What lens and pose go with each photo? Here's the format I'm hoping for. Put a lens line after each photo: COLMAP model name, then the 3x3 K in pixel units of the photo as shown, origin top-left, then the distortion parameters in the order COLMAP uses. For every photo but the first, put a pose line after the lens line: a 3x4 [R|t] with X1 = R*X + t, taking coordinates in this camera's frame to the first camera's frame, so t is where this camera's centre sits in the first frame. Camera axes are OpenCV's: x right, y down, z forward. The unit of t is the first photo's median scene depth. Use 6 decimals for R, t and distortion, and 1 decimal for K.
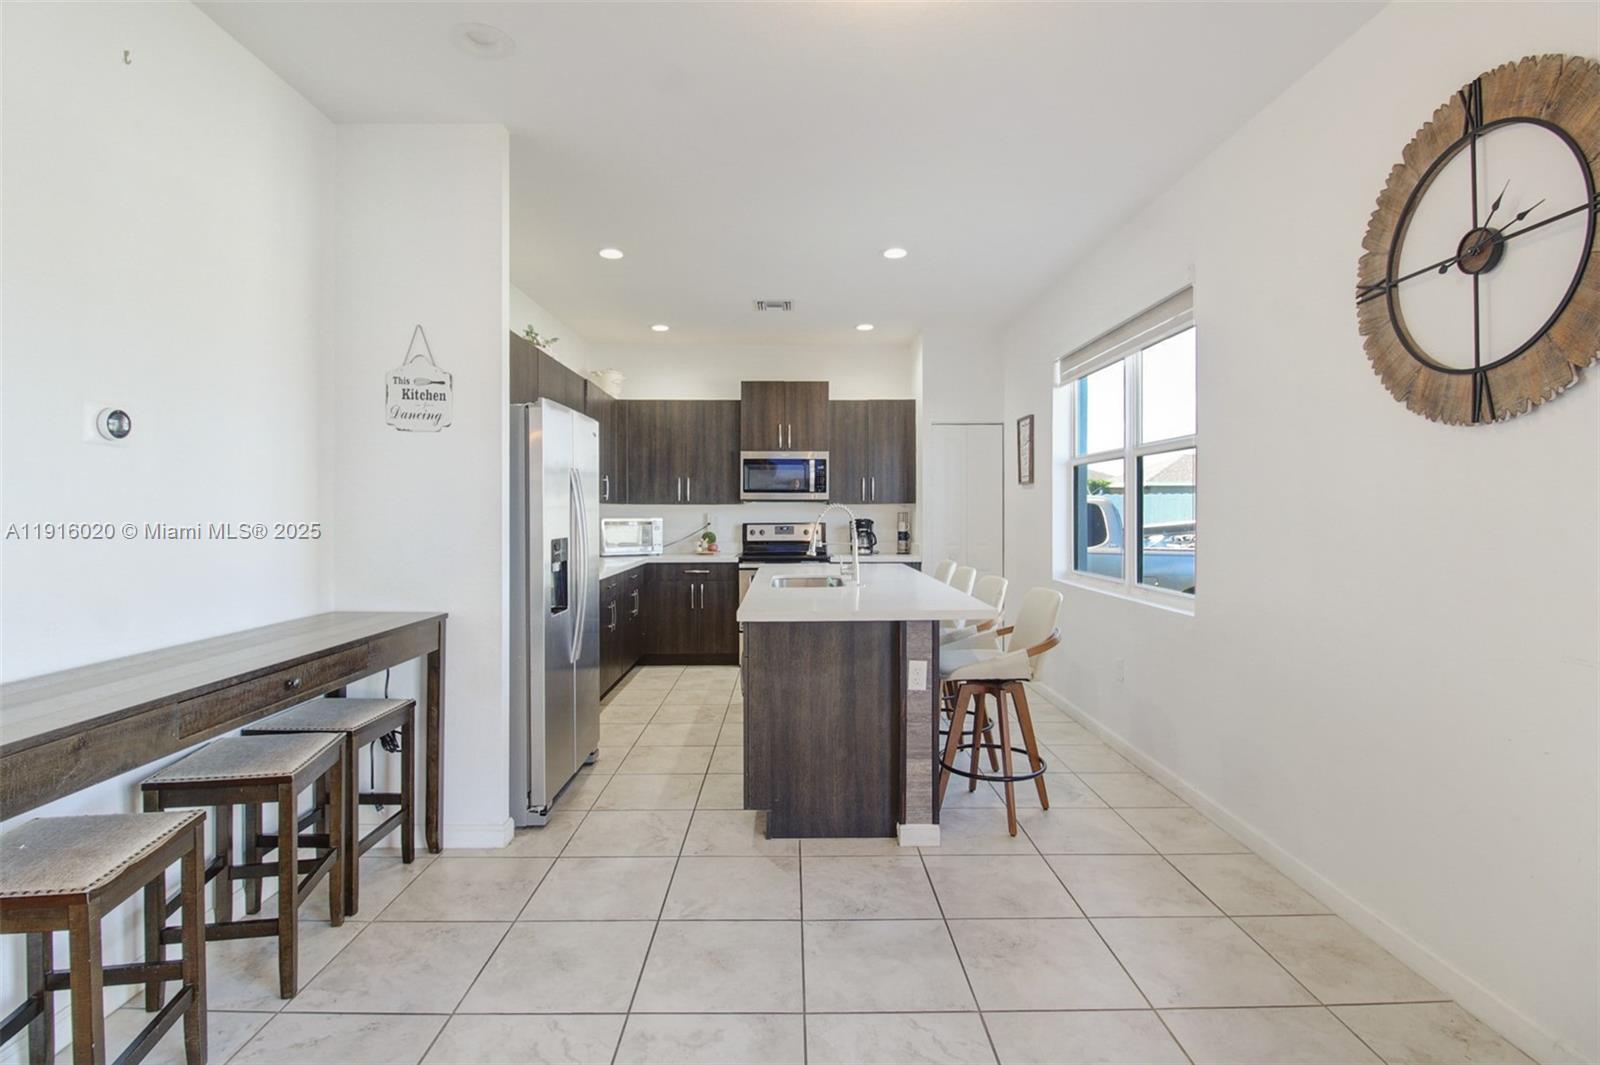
lens RADIAL K [[760.8, 0, 798.6], [0, 760.8, 522.3], [0, 0, 1]] dist [-0.000978, 0.000098]
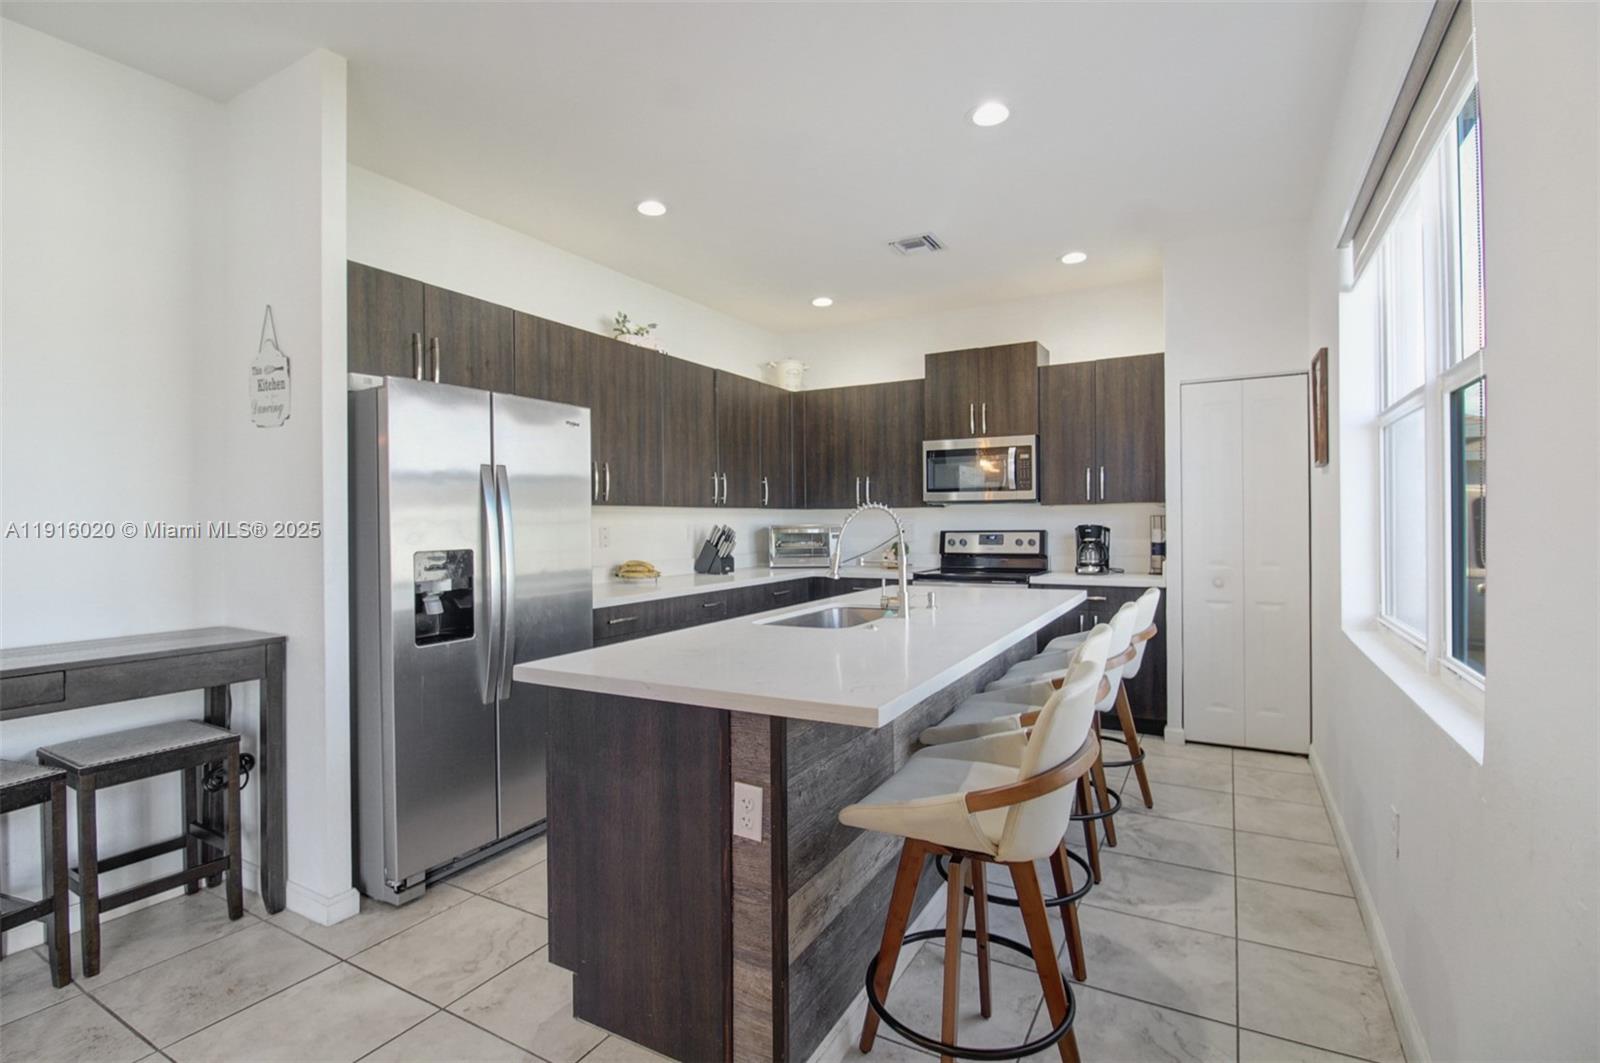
lens RADIAL K [[749.0, 0, 800.0], [0, 749.0, 531.5], [0, 0, 1]] dist [-0.016543, -0.000474]
pose [[0.868663, -0.000767, -0.495403, 0.201723], [0.001733, 0.999997, 0.001490, 0.000362], [0.495401, -0.002153, 0.868662, 0.247965]]
